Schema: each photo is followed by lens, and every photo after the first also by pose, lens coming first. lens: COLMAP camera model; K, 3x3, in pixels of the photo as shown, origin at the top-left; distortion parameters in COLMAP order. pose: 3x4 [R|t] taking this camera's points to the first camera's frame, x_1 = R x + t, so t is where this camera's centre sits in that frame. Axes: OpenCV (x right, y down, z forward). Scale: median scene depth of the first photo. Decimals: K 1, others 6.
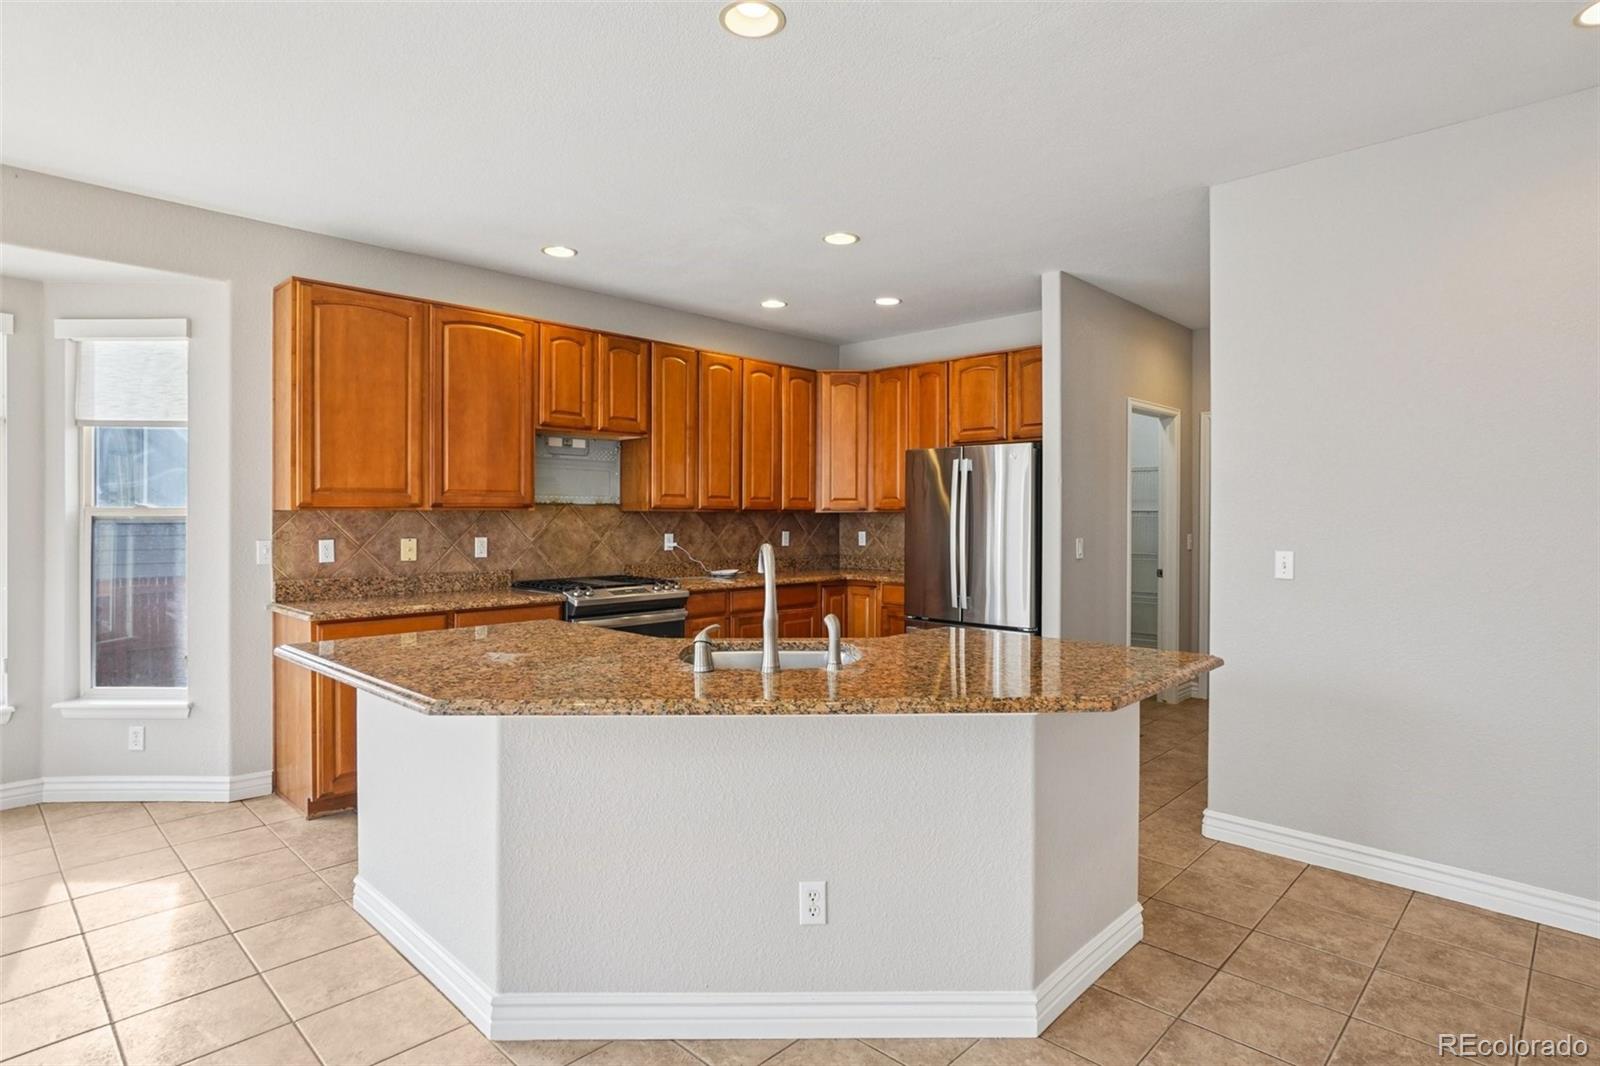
lens RADIAL K [[827.0, 0, 799.3], [0, 827.0, 533.9], [0, 0, 1]] dist [0.004125, 0.000302]
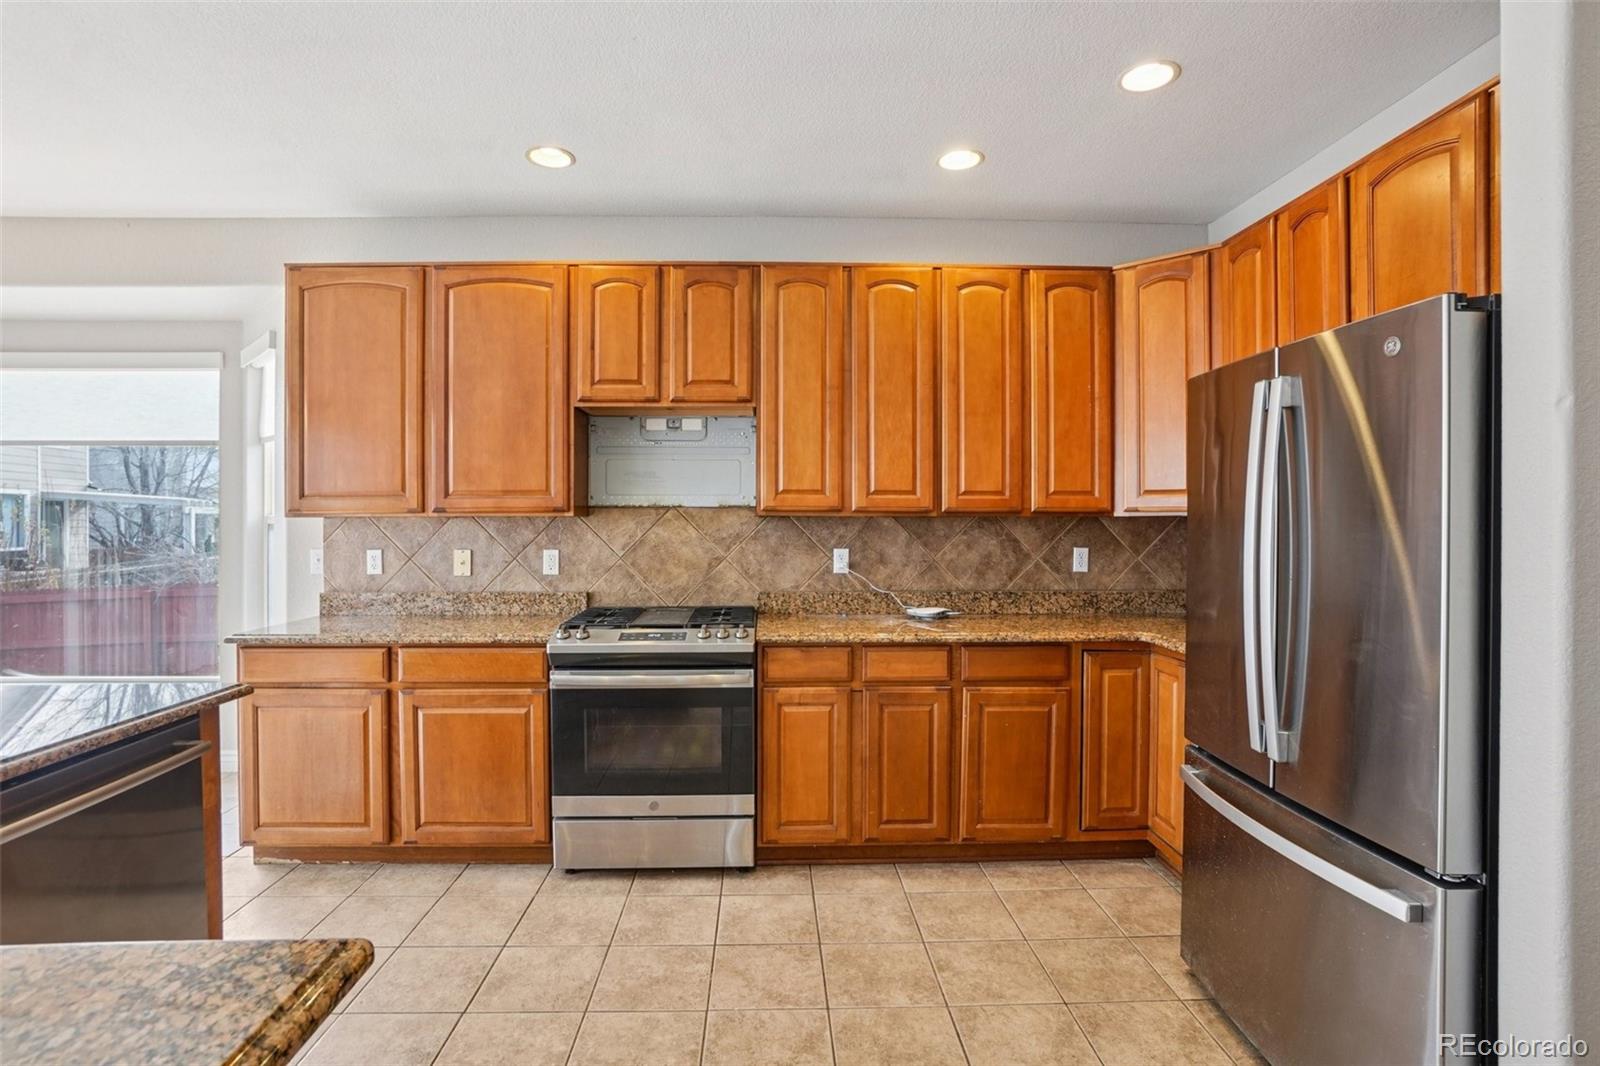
lens RADIAL K [[772.2, 0, 797.3], [0, 772.2, 522.2], [0, 0, 1]] dist [-0.029248, 0.000469]
pose [[0.722457, -0.001174, -0.691415, 0.282237], [-0.012788, 0.999805, -0.015059, -0.013275], [0.691298, 0.019721, 0.722301, 0.578206]]
